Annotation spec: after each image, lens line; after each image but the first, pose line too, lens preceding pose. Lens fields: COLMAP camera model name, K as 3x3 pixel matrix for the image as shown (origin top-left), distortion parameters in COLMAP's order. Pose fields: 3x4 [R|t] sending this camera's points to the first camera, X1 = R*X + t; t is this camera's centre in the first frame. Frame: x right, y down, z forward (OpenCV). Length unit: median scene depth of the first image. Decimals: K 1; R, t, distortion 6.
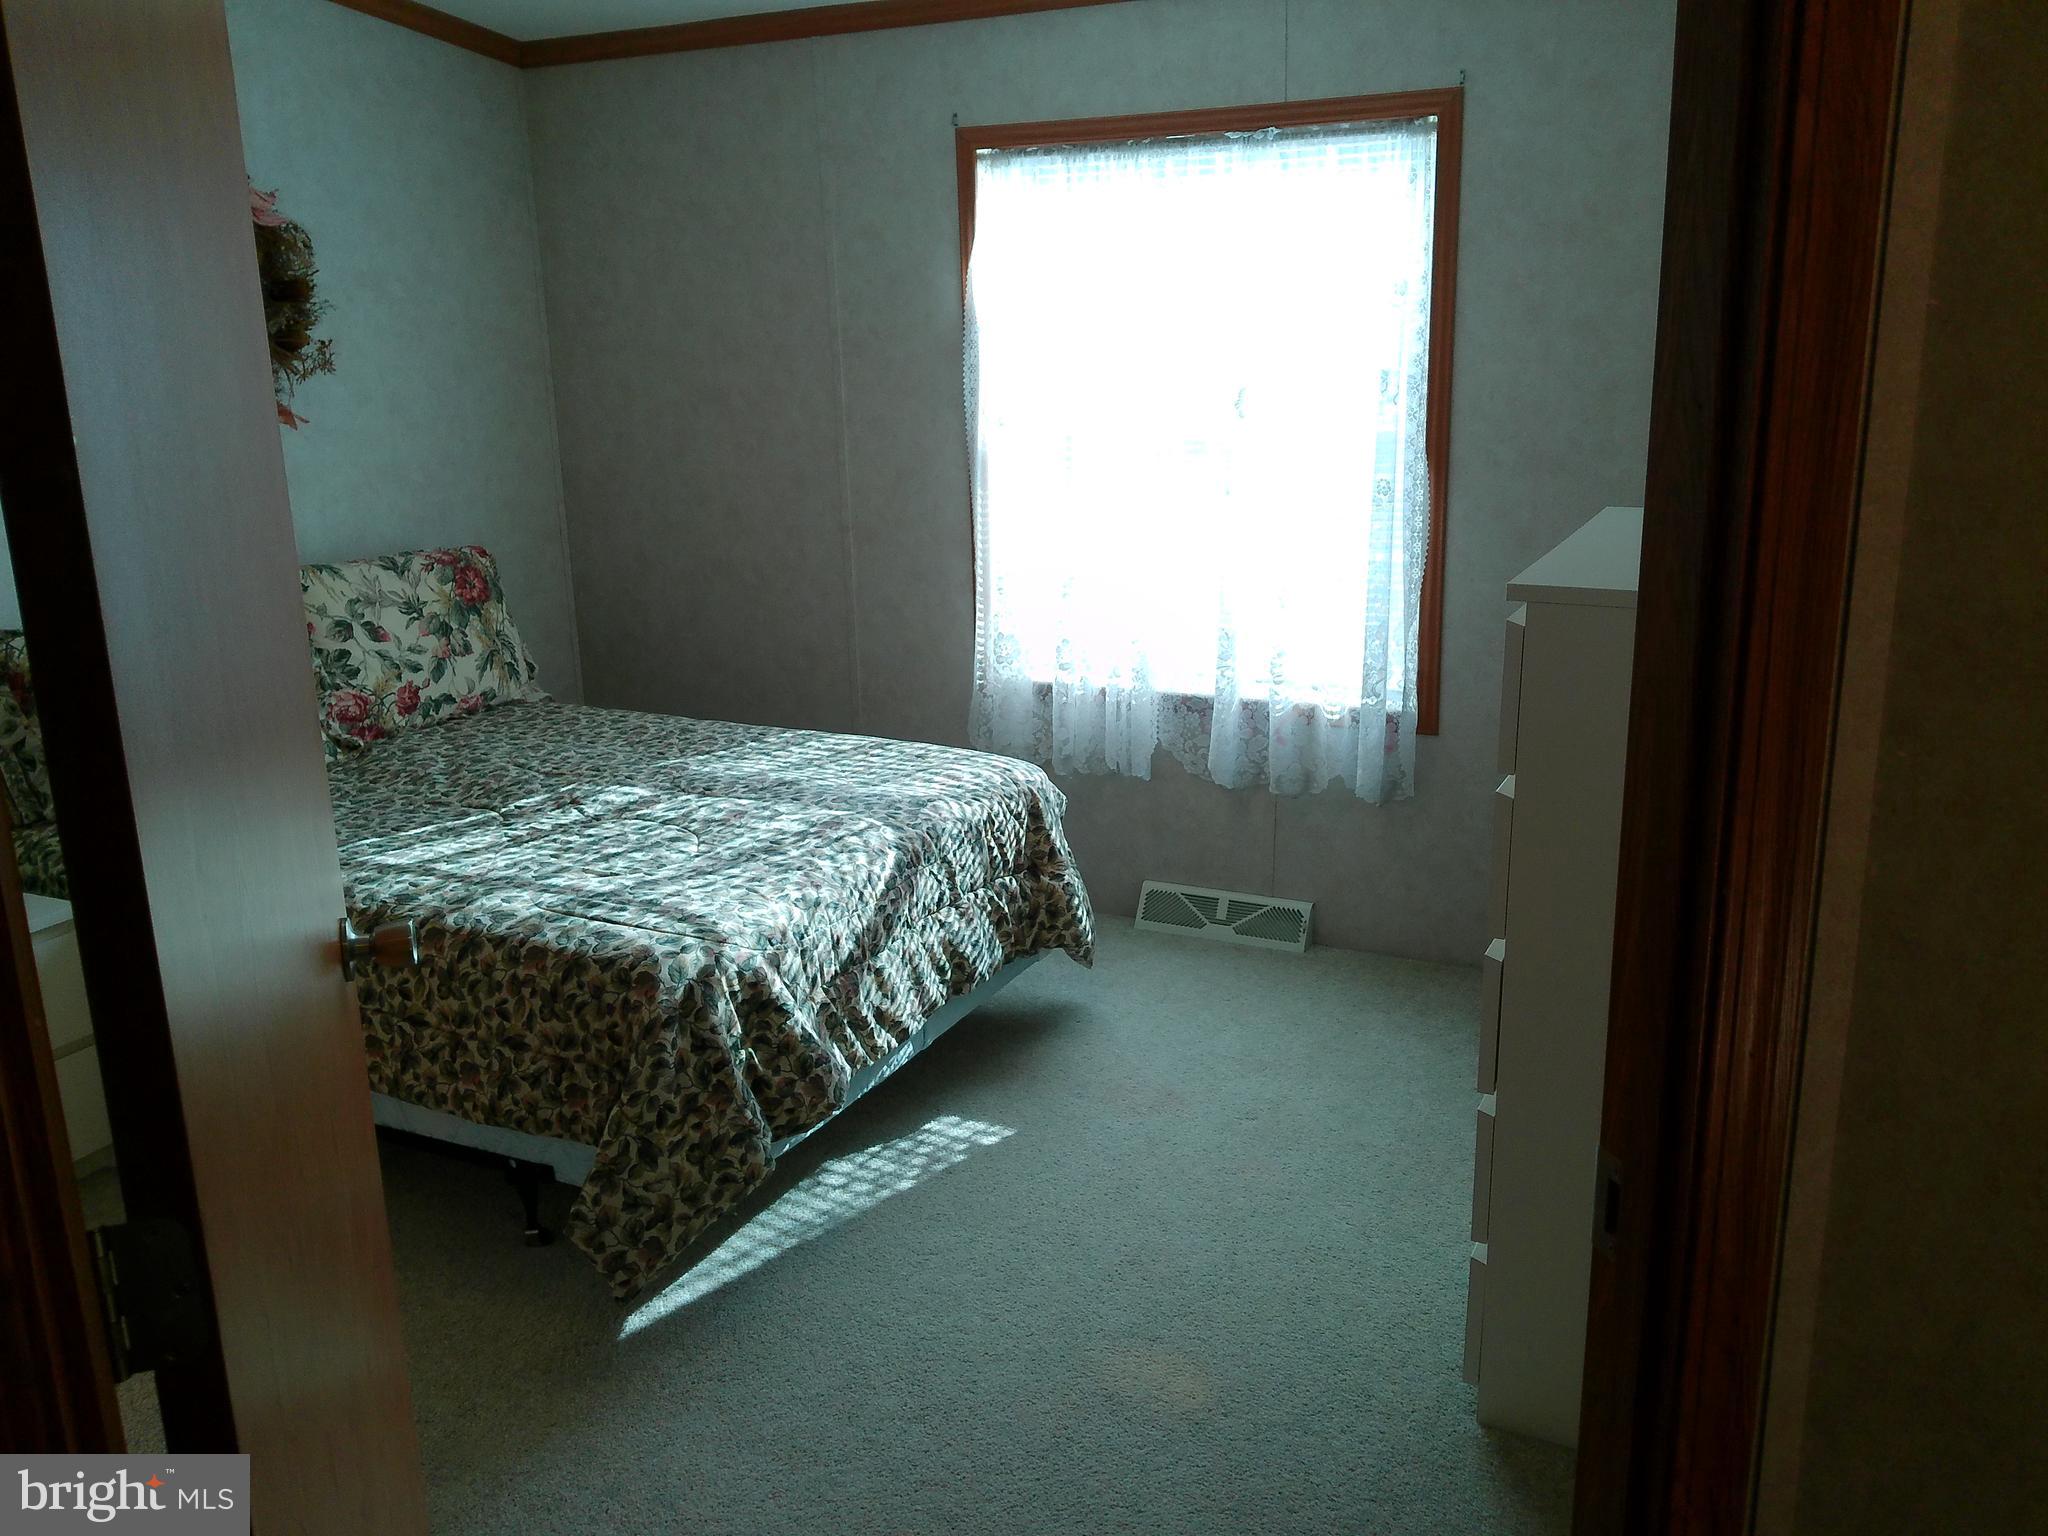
lens RADIAL K [[1696.7, 0, 1032.4], [0, 1696.7, 758.7], [0, 0, 1]] dist [0.043768, -0.083892]
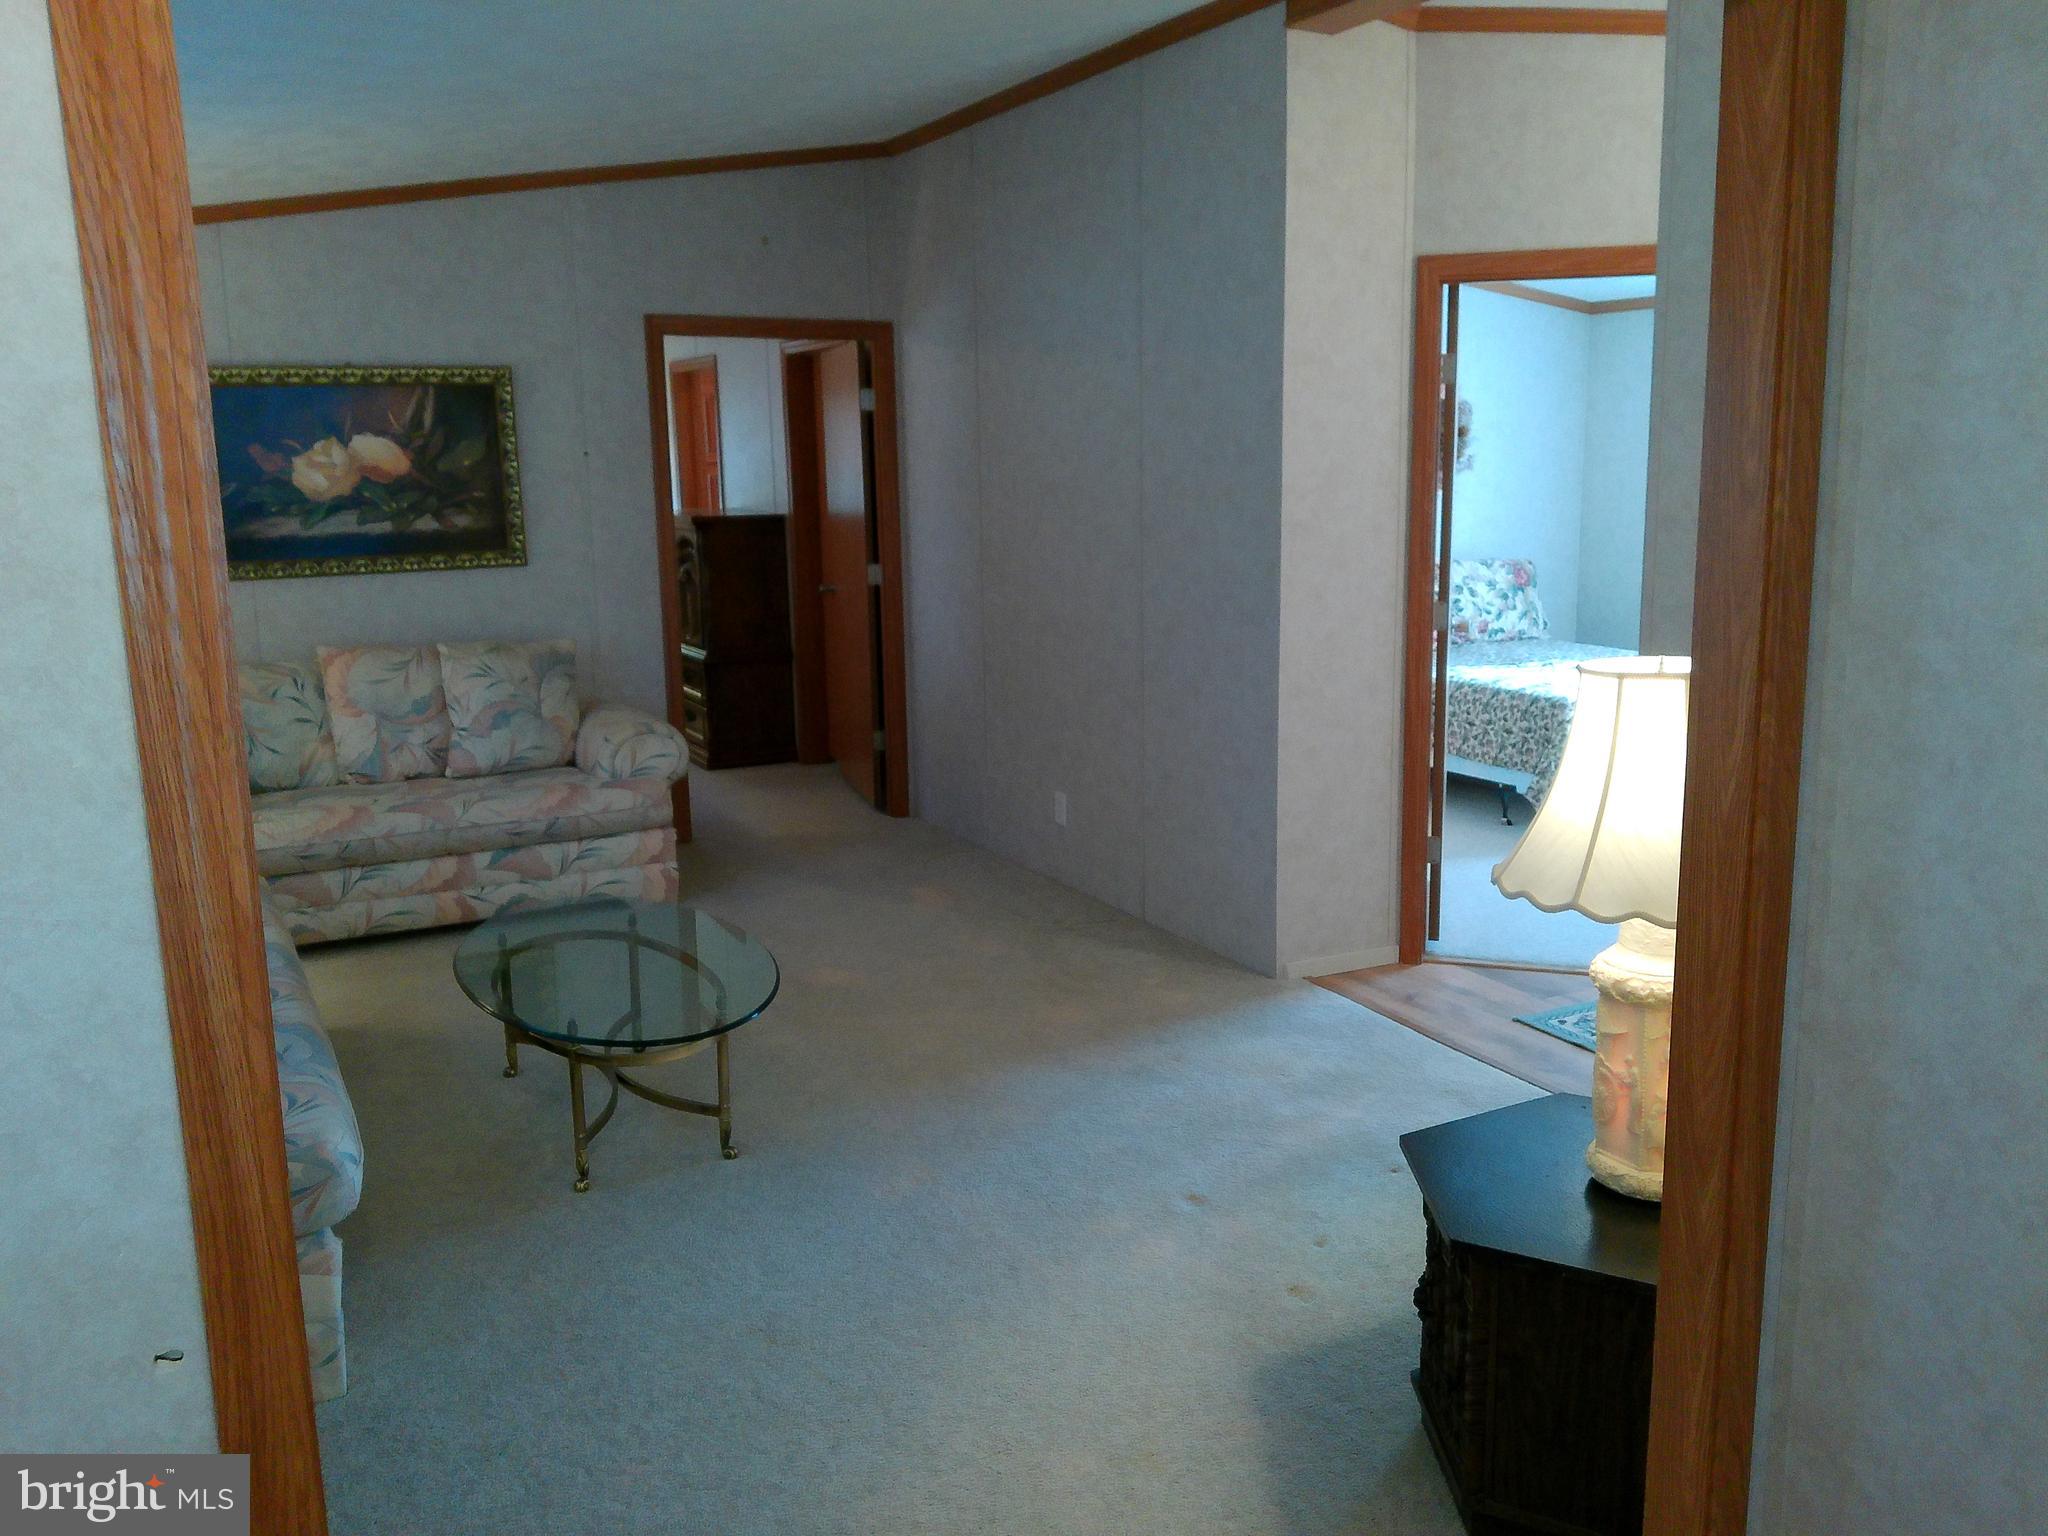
lens RADIAL K [[1696.7, 0, 1034.1], [0, 1696.7, 771.2], [0, 0, 1]] dist [0.043768, -0.083892]
pose [[0.819534, 0.122190, -0.559851, 0.359964], [-0.152735, 0.988236, -0.007893, 0.234369], [0.552300, 0.091977, 0.828556, -0.982418]]
